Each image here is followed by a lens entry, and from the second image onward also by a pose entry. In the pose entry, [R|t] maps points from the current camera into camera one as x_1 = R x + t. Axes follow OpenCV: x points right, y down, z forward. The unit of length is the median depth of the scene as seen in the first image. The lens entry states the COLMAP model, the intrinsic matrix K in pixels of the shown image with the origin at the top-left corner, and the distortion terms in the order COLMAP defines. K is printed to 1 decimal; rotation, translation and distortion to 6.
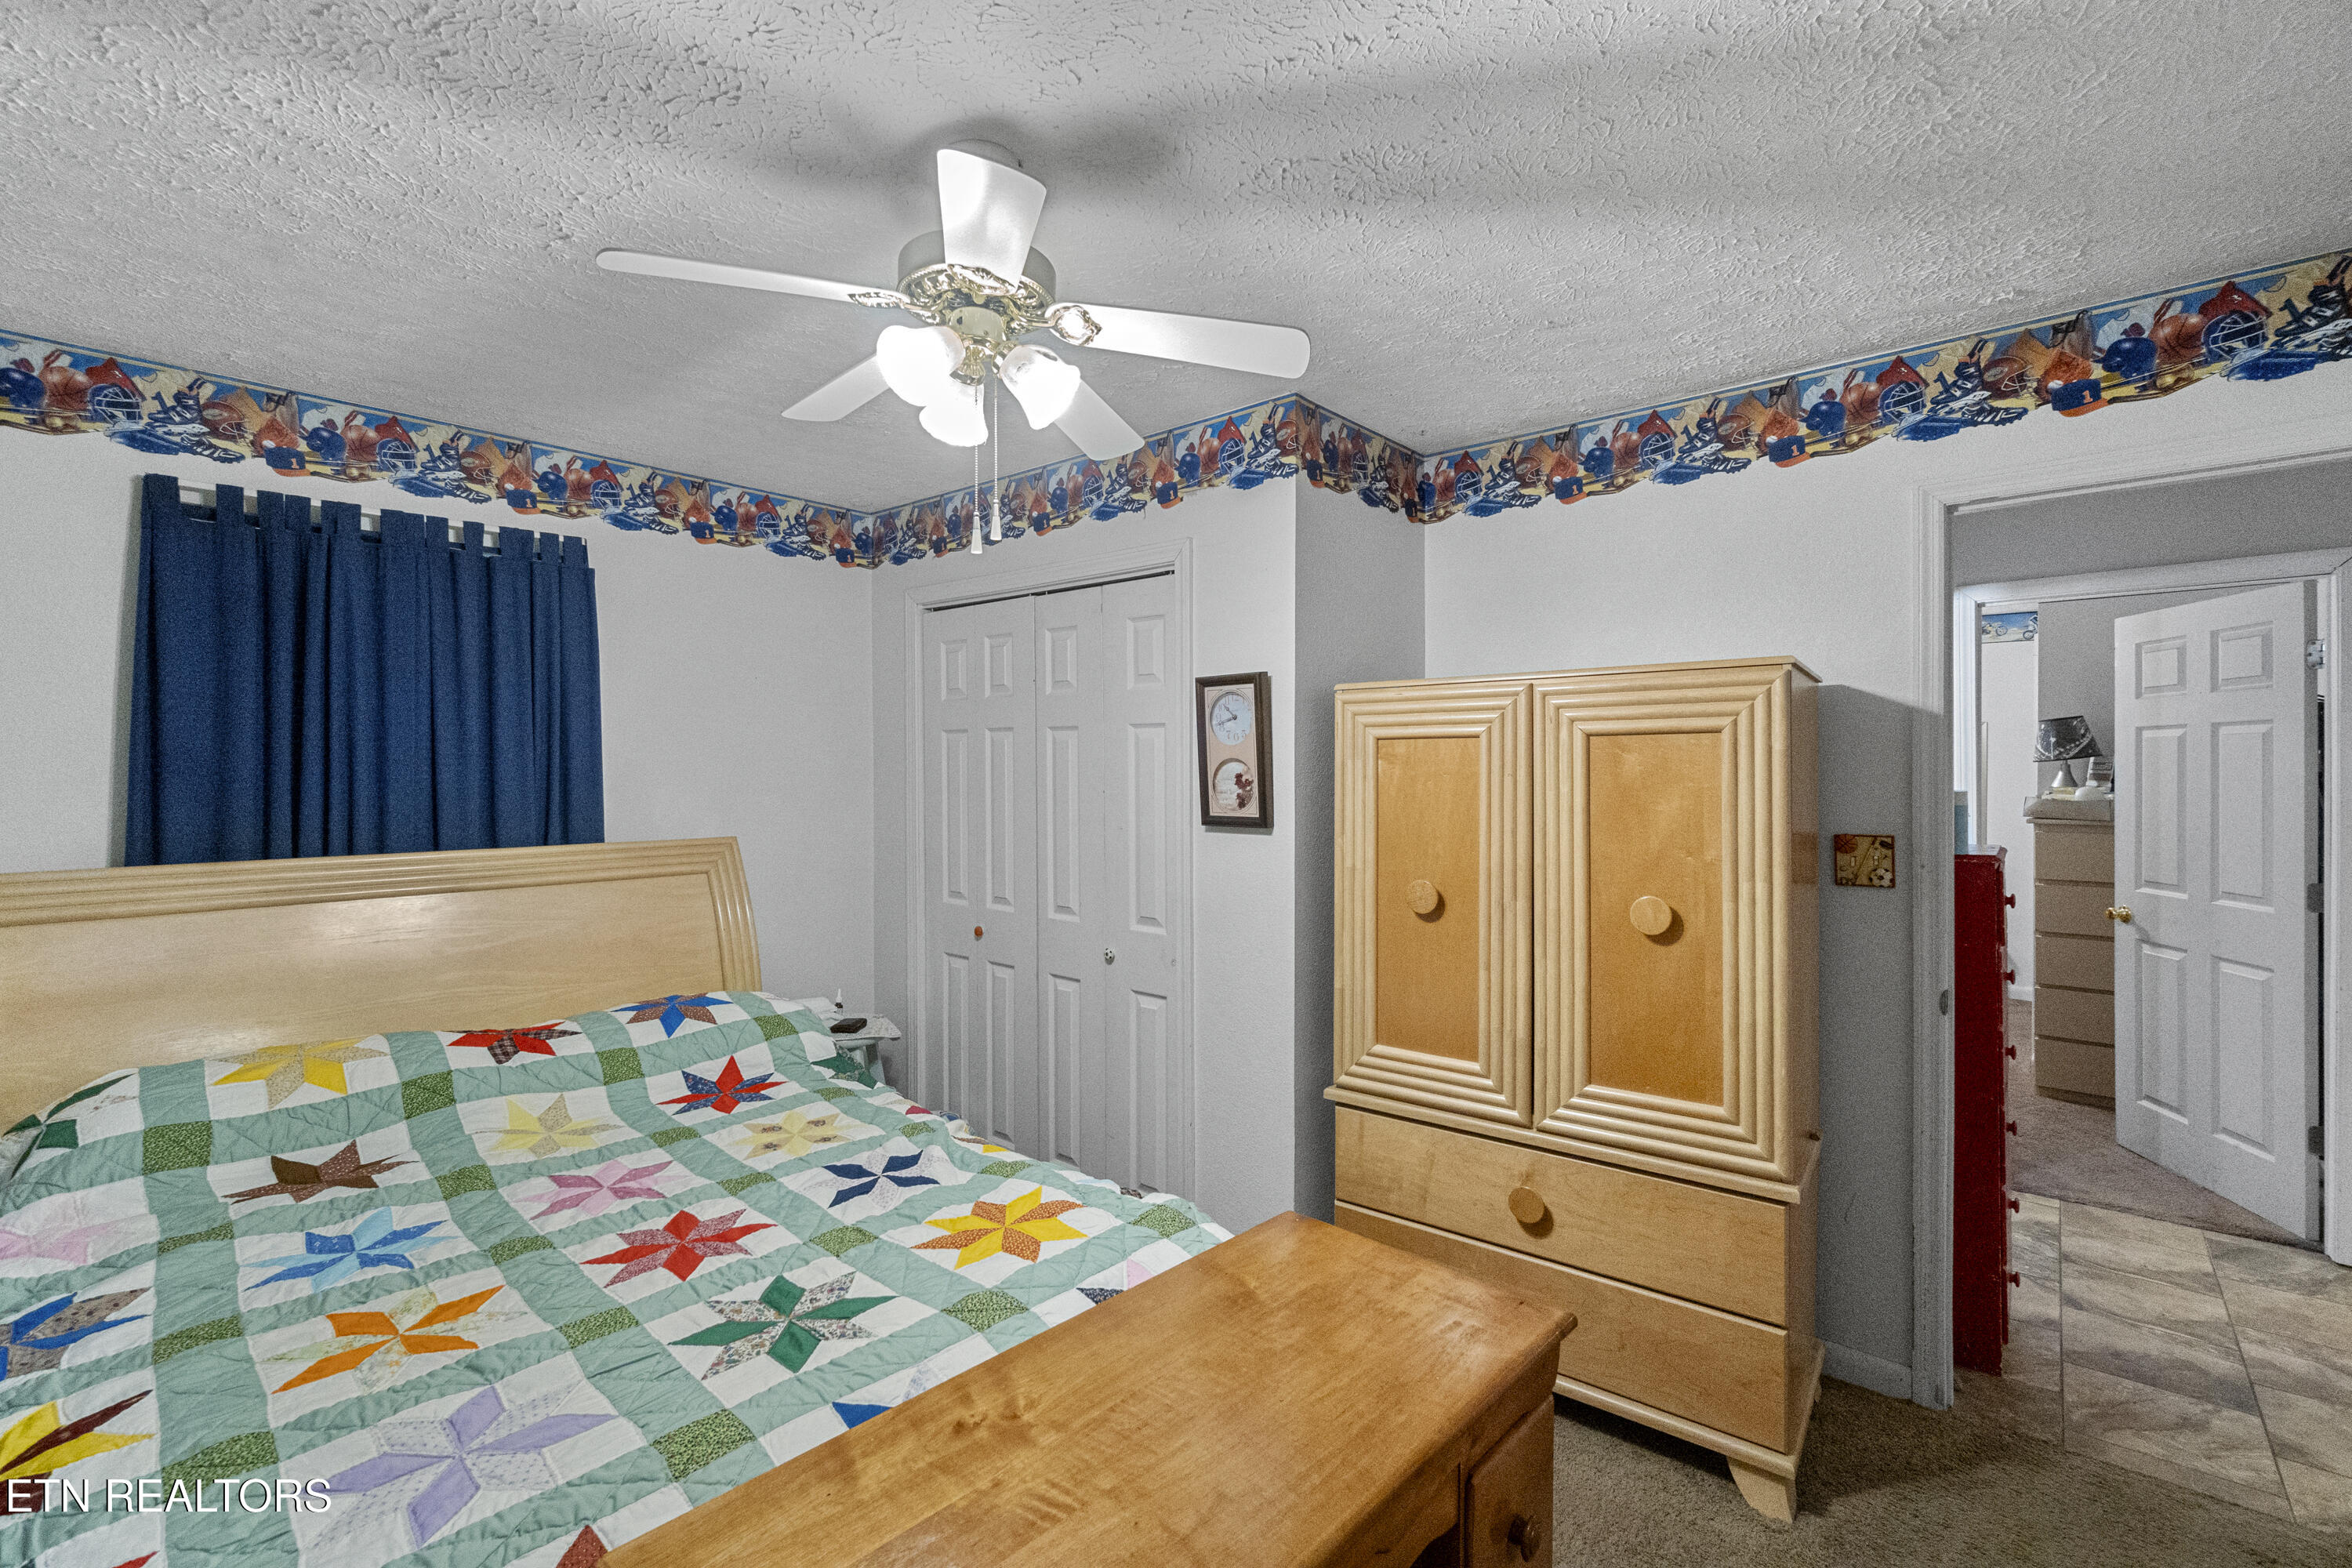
lens RADIAL K [[990.5, 0, 1176.0], [0, 990.5, 784.0], [0, 0, 1]] dist [0.000493, 0.000296]
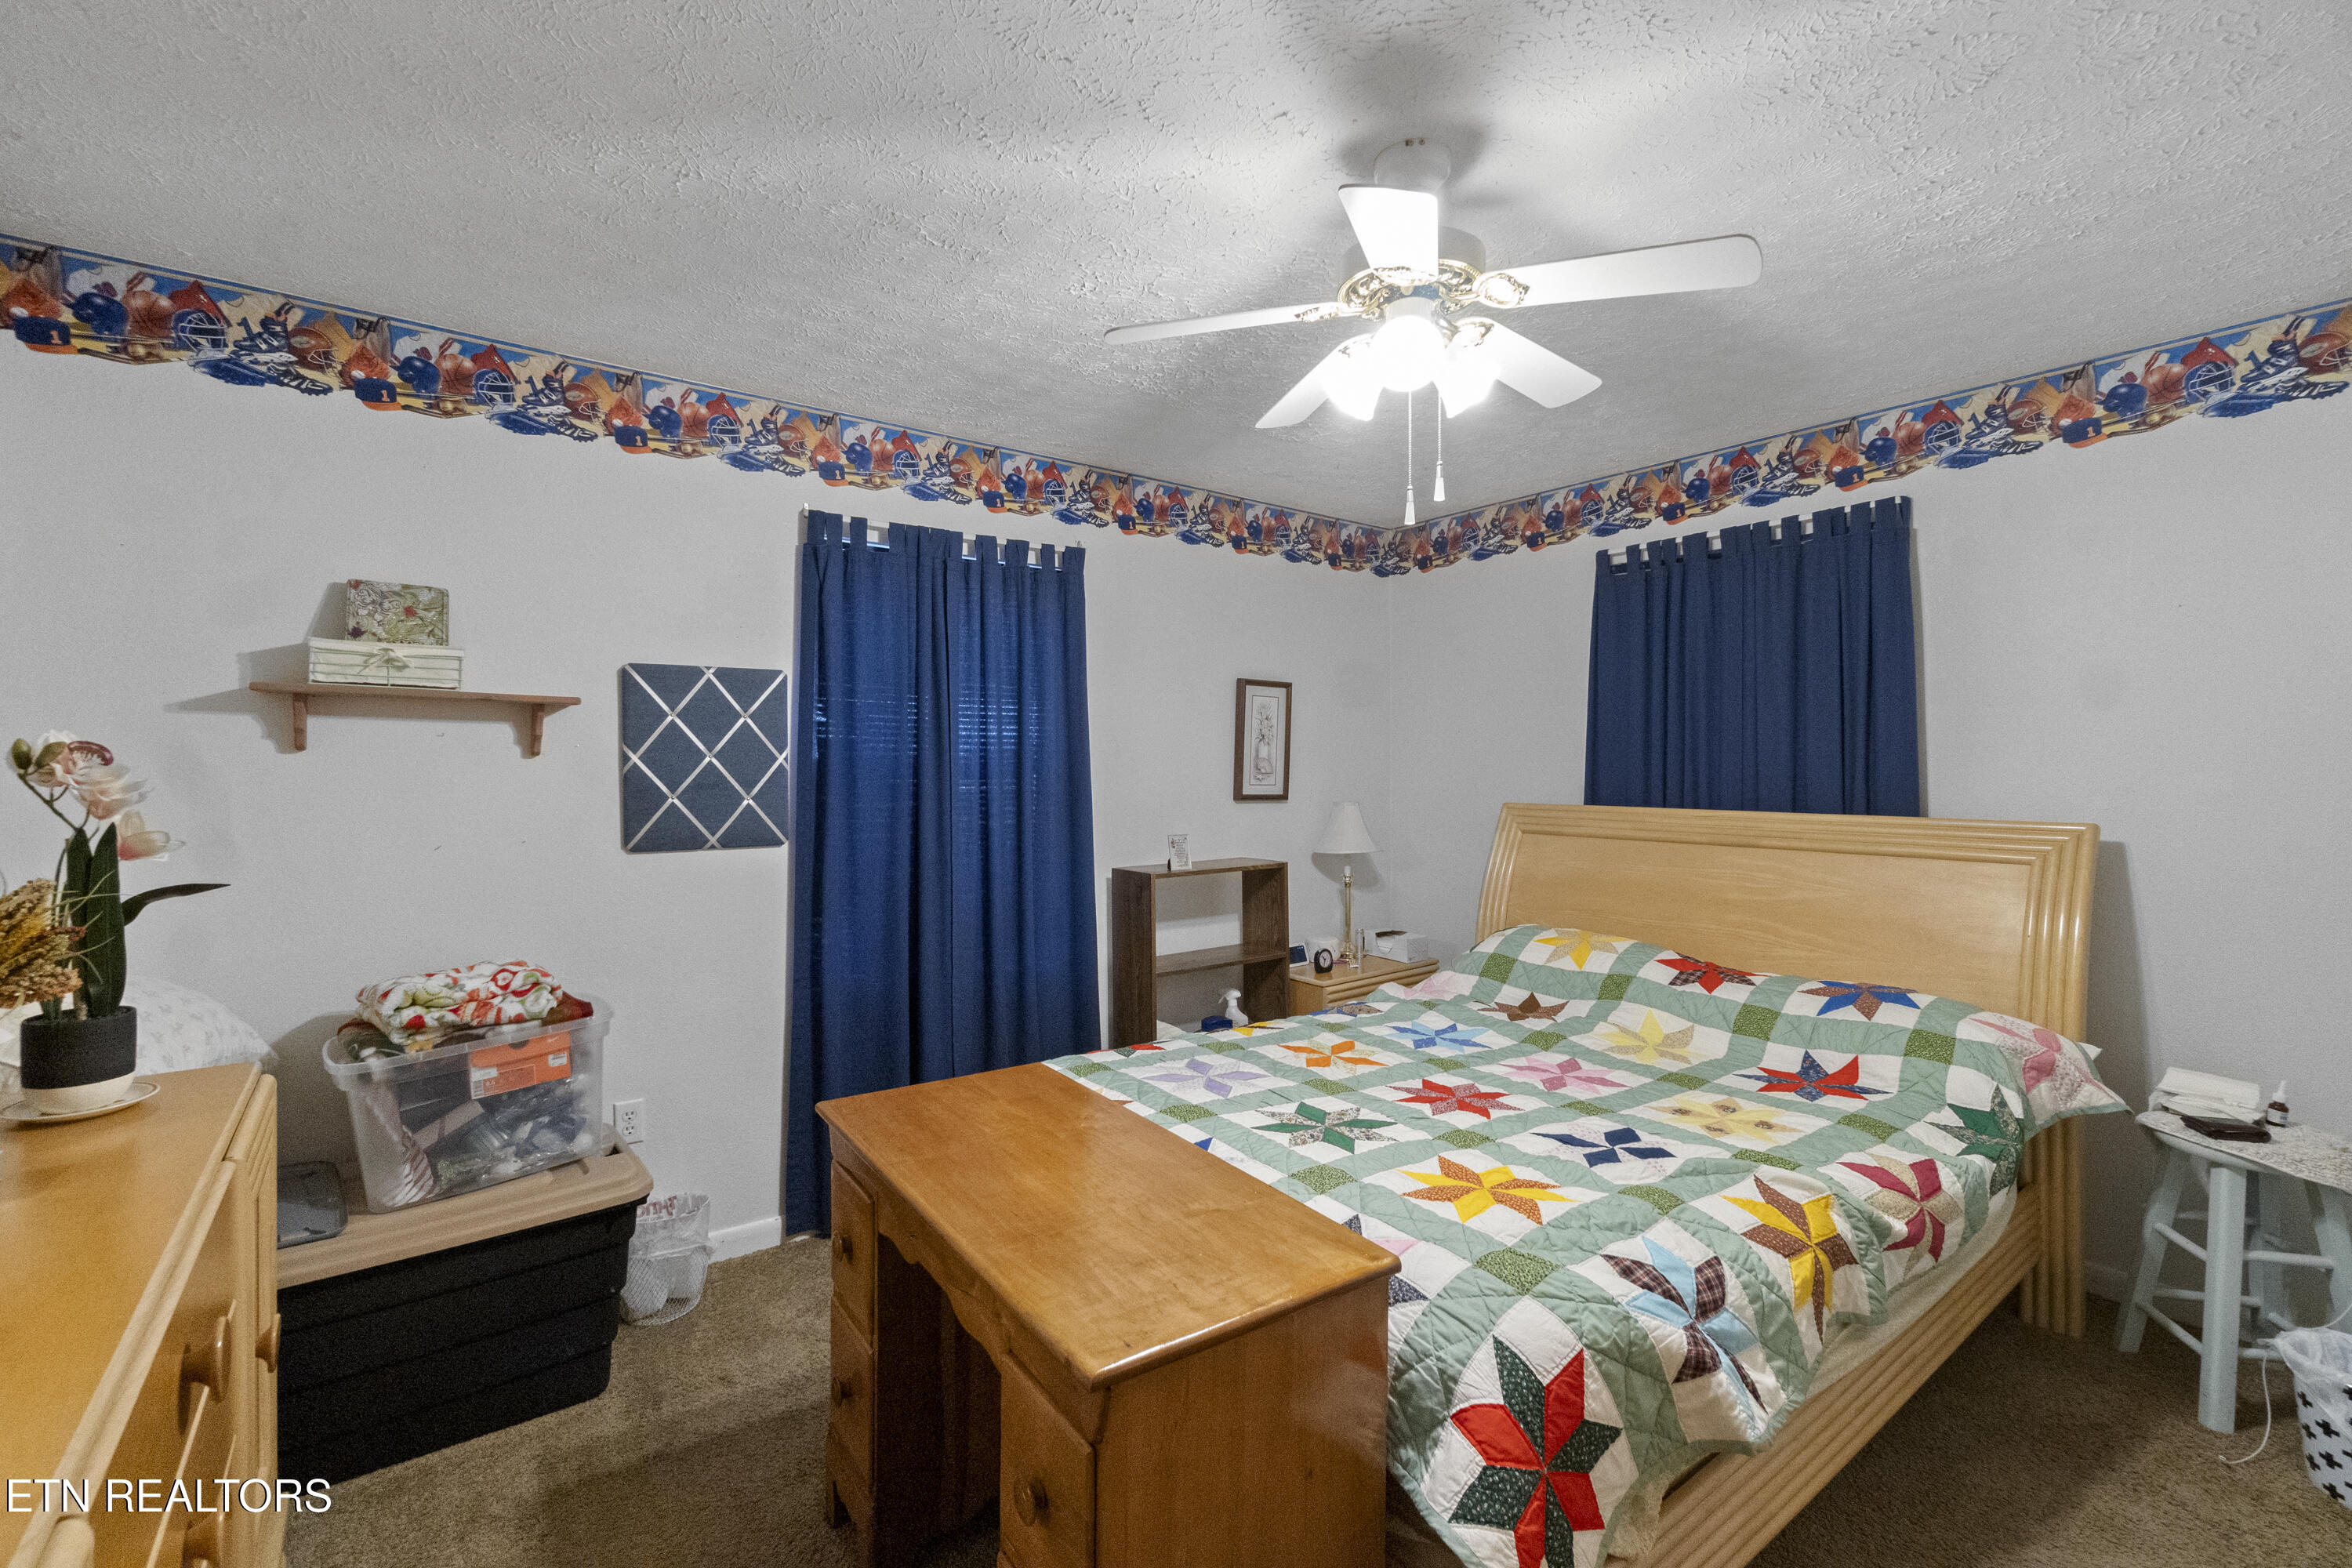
lens RADIAL K [[1032.0, 0, 1183.0], [0, 1032.0, 782.6], [0, 0, 1]] dist [0.000325, 0.000272]
pose [[-0.185786, 0.022291, -0.982337, 0.817106], [-0.010708, 0.999637, 0.024708, 0.016459], [0.982532, 0.015109, -0.185480, 0.813655]]
